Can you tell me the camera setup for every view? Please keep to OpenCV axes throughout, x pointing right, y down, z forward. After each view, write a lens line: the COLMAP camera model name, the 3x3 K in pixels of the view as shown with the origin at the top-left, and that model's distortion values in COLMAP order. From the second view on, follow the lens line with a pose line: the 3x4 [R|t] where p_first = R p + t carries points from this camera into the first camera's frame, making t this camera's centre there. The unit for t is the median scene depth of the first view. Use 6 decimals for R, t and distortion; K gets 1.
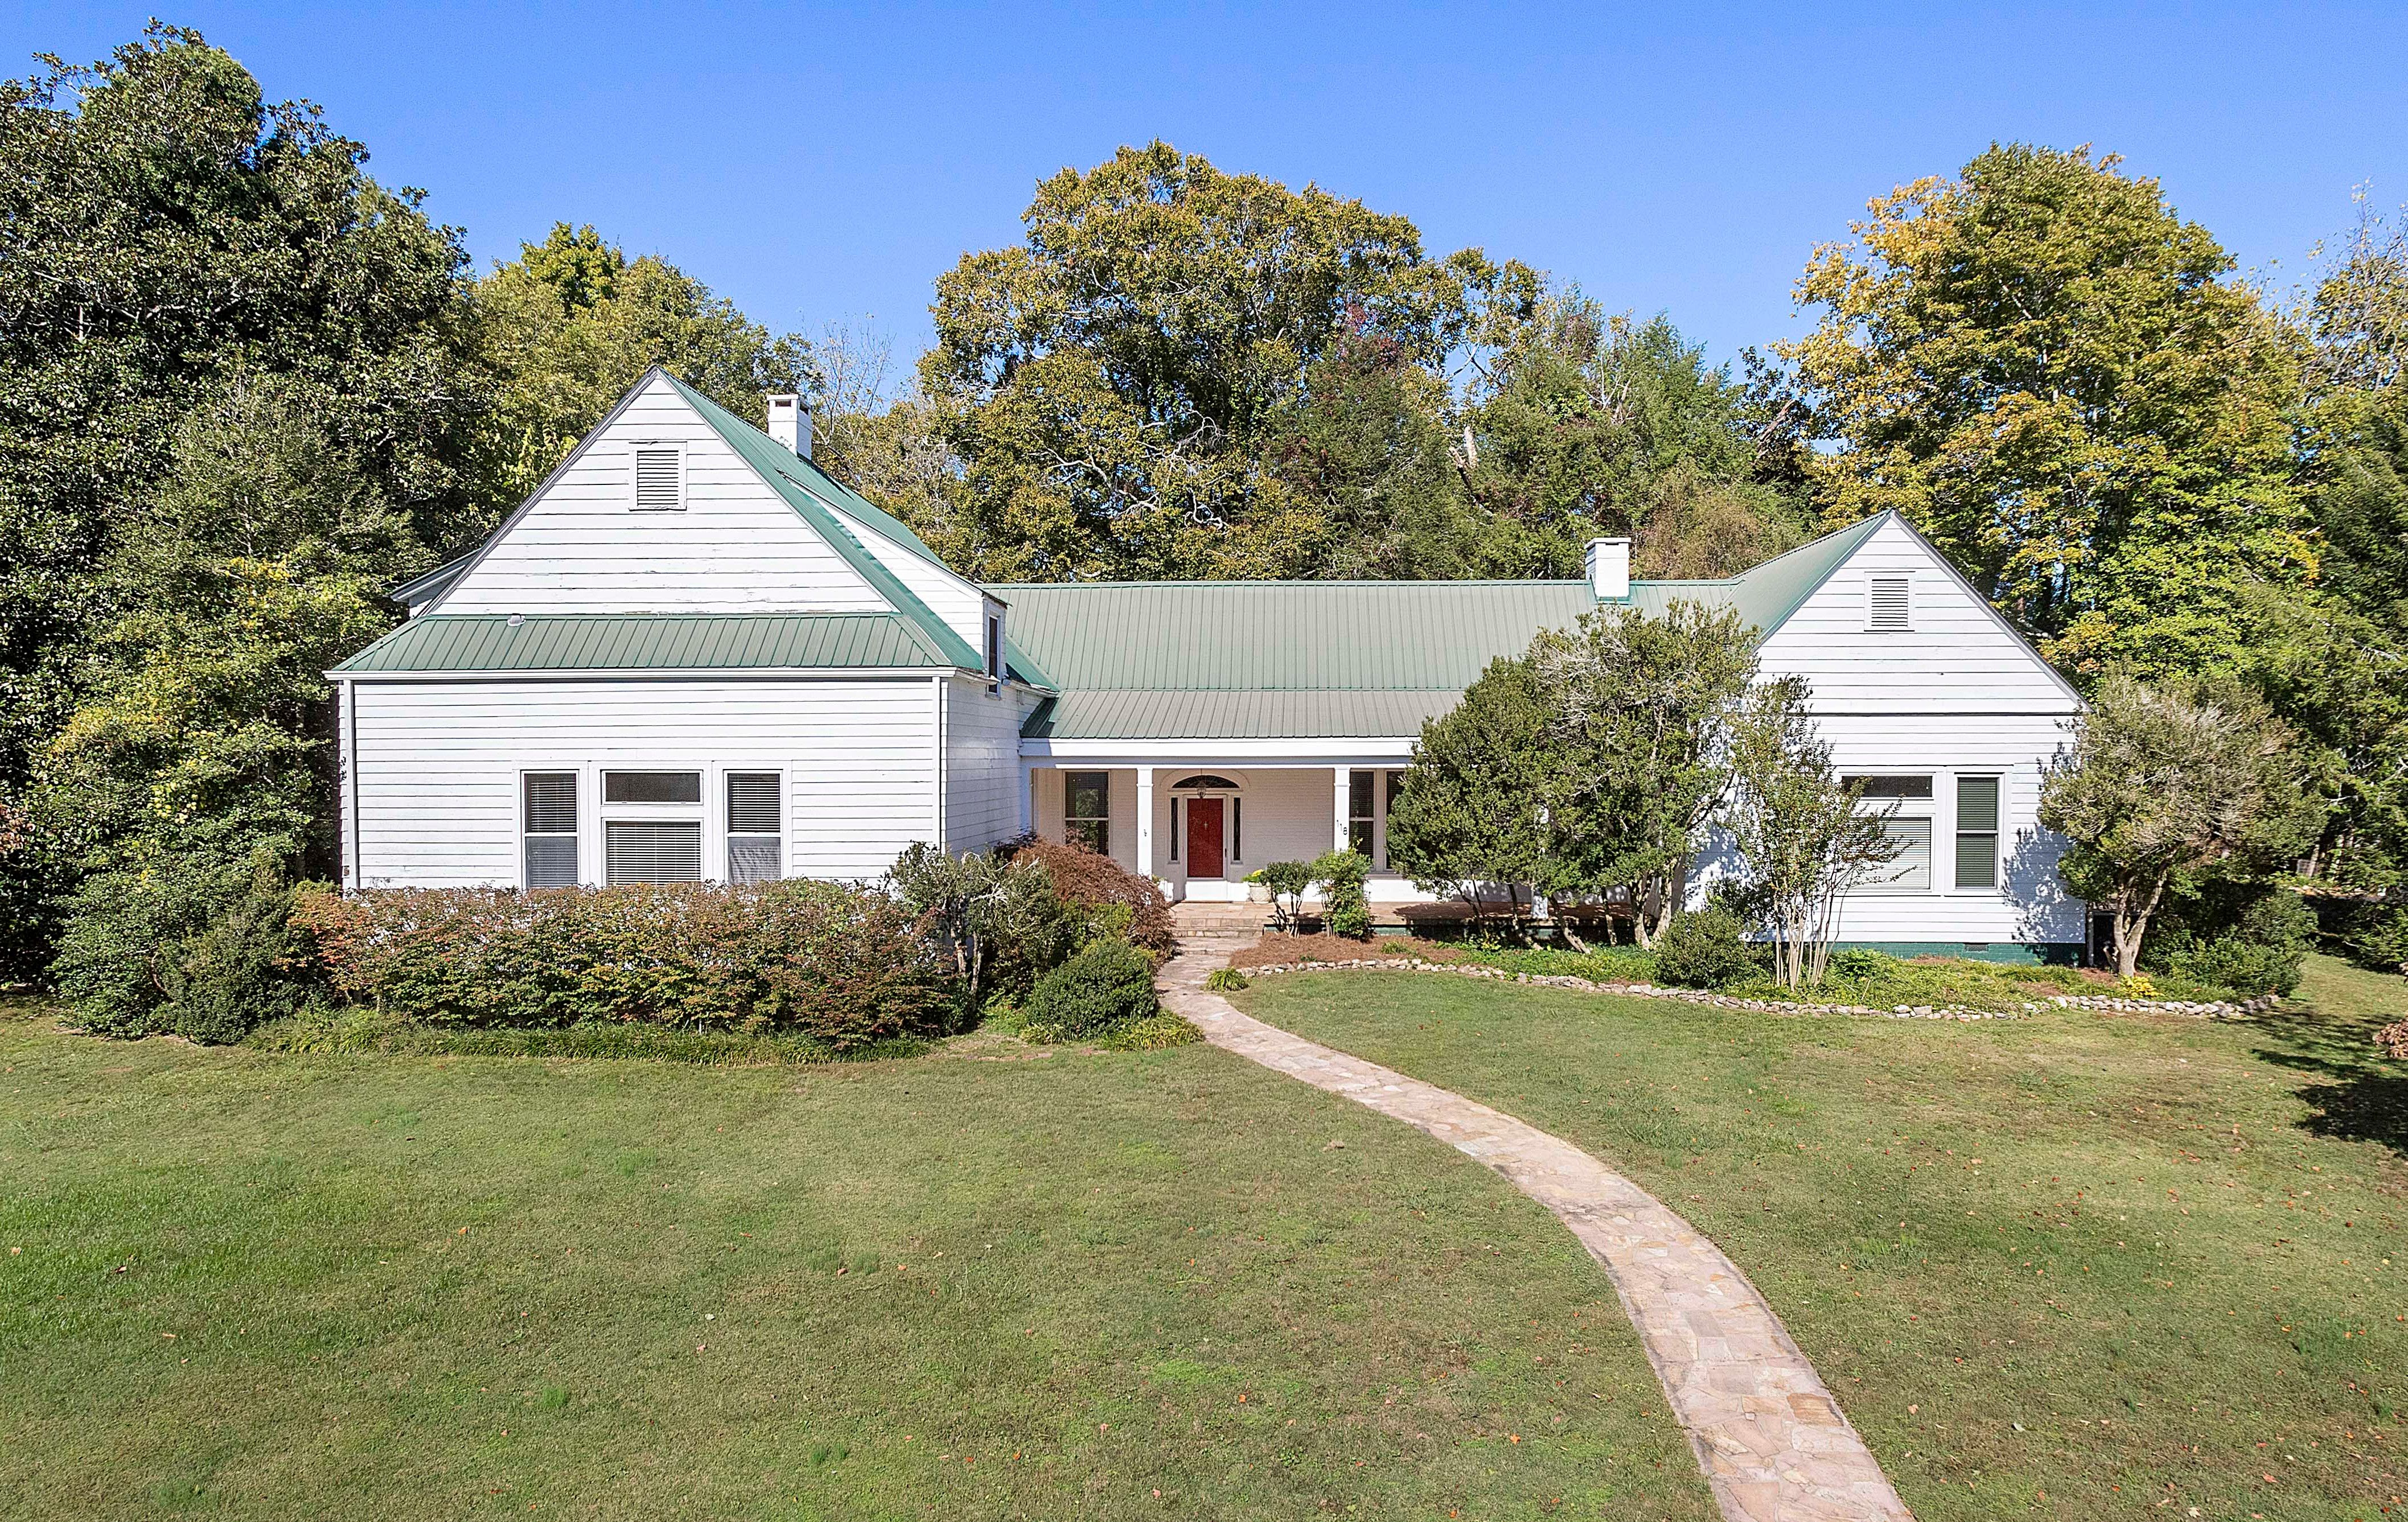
lens RADIAL K [[1465.8, 0, 1212.9], [0, 1465.8, 762.5], [0, 0, 1]] dist [0.006336, 0.000403]
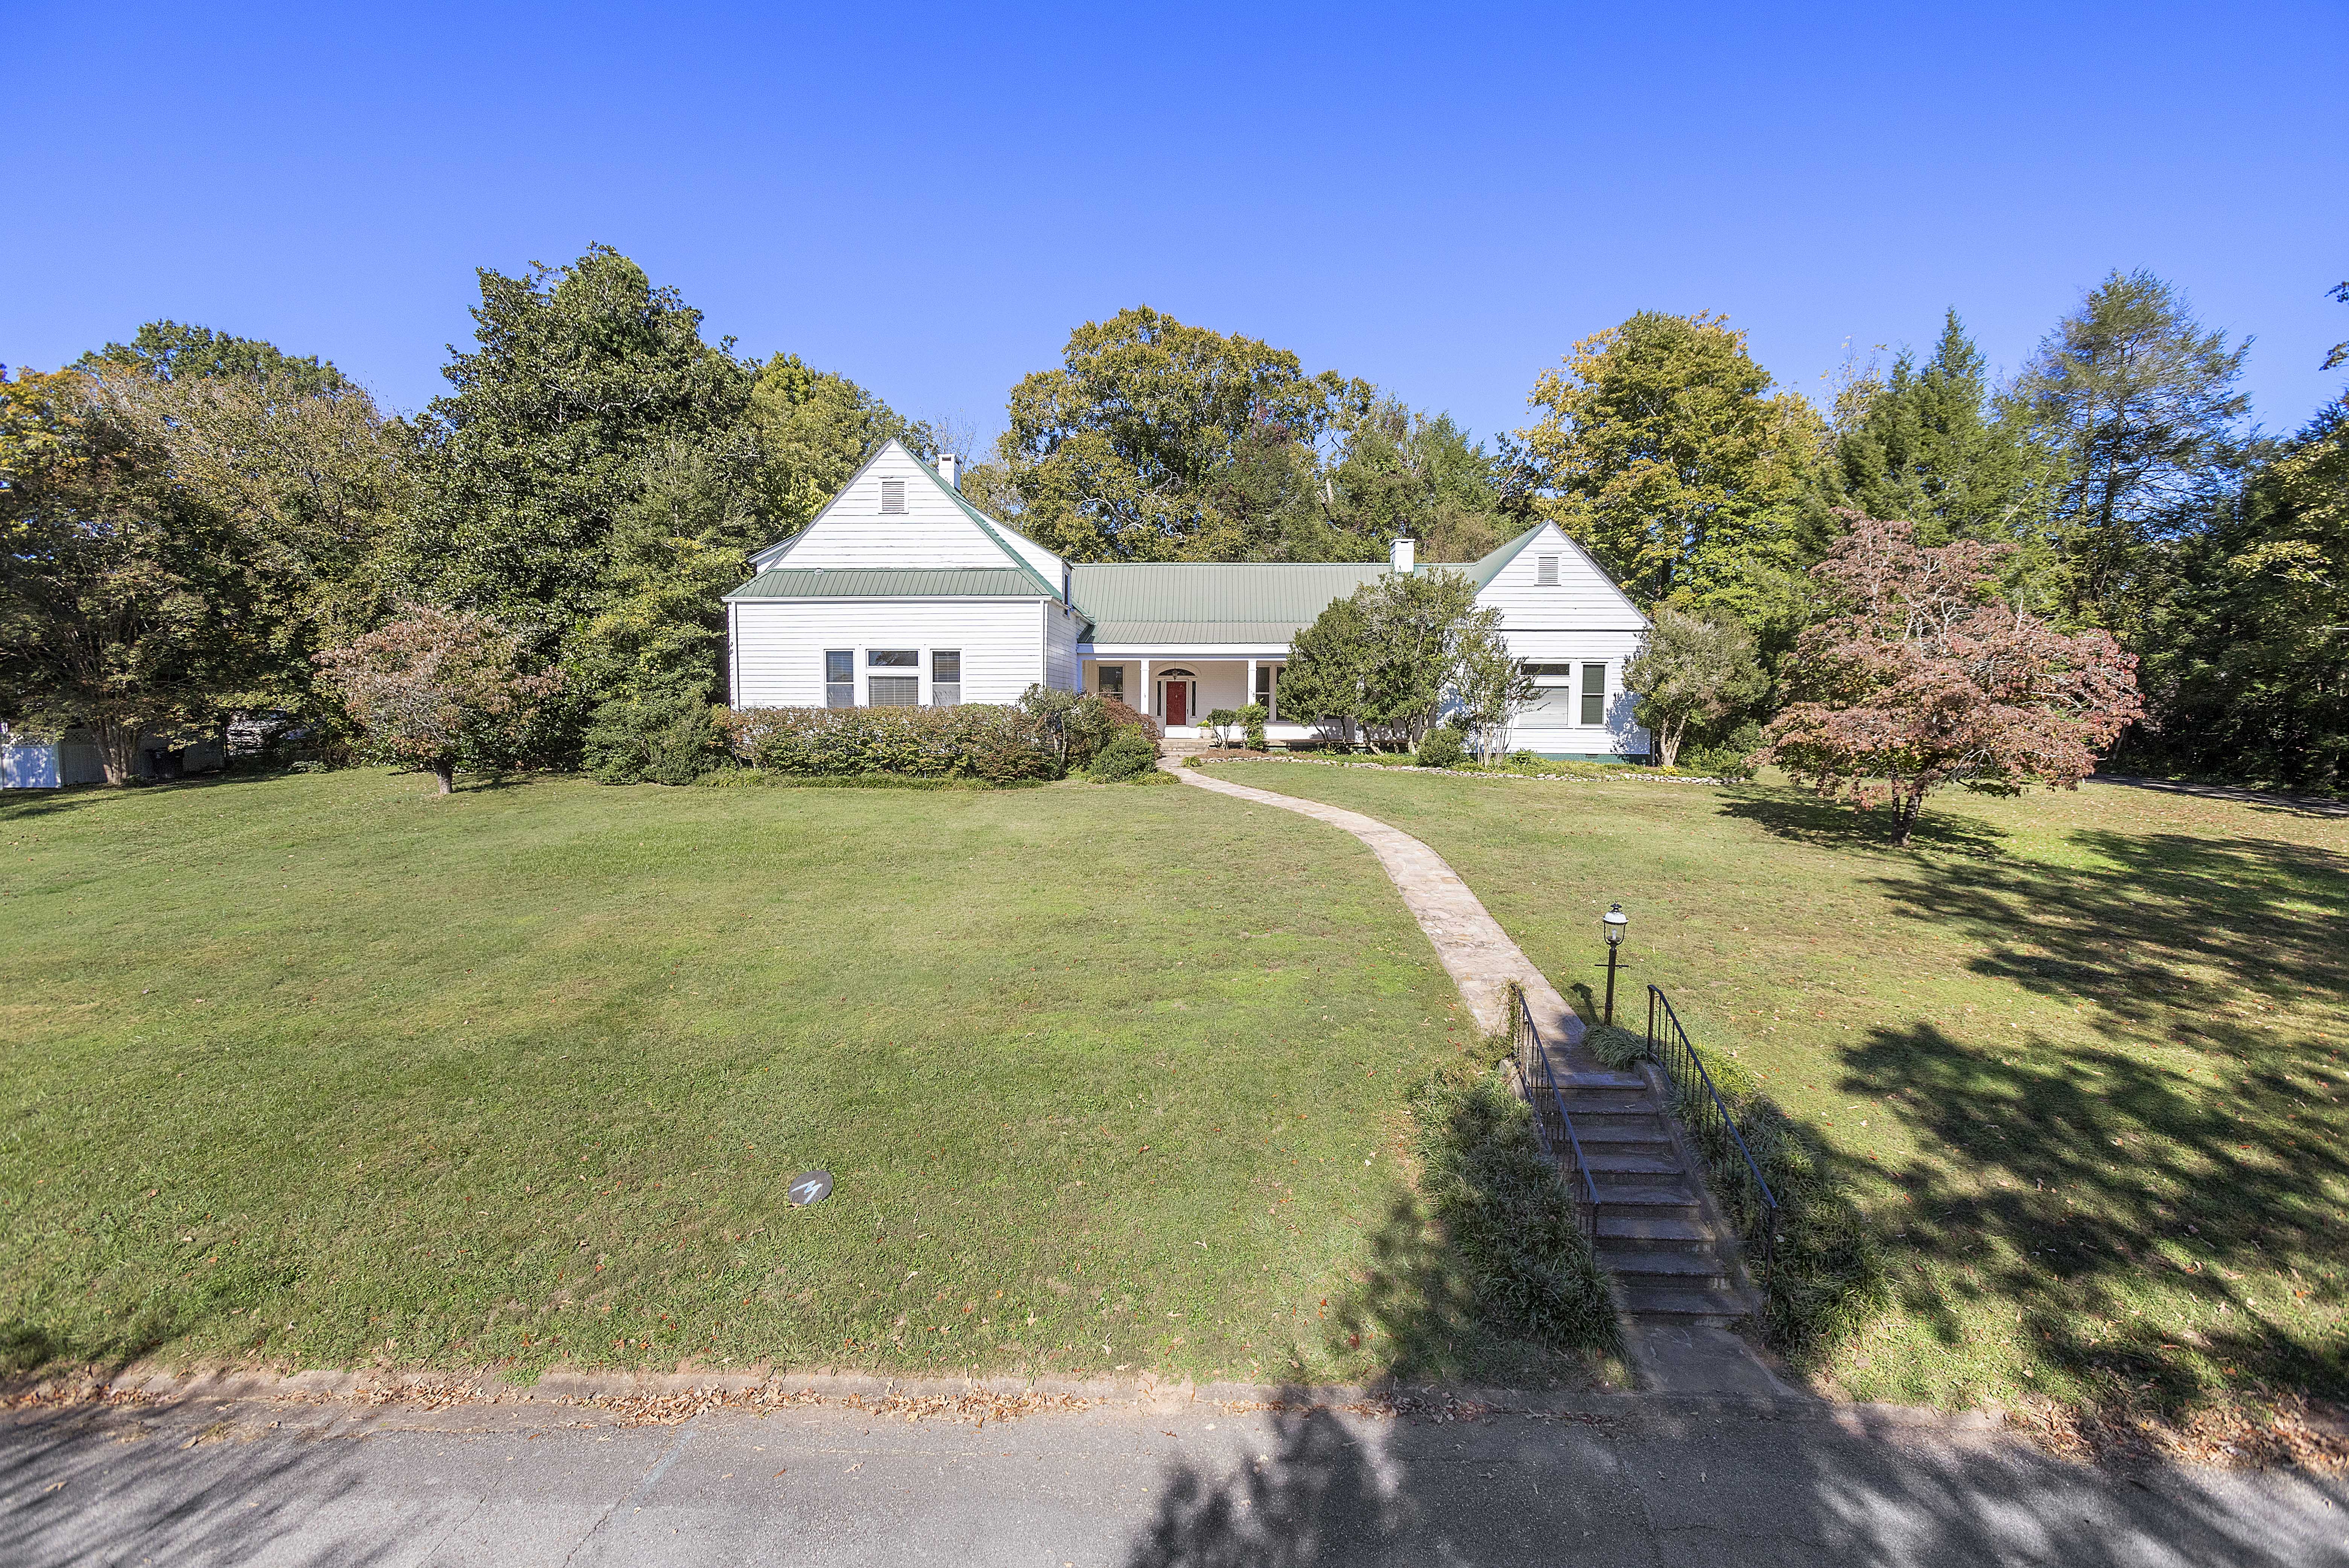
lens RADIAL K [[1087.3, 0, 1162.1], [0, 1087.3, 784.5], [0, 0, 1]] dist [0.002371, 0.000815]
pose [[0.999973, 0.002638, 0.006857, -0.034611], [-0.002877, 0.999376, 0.035192, 0.115469], [-0.006760, -0.035210, 0.999357, -0.380009]]
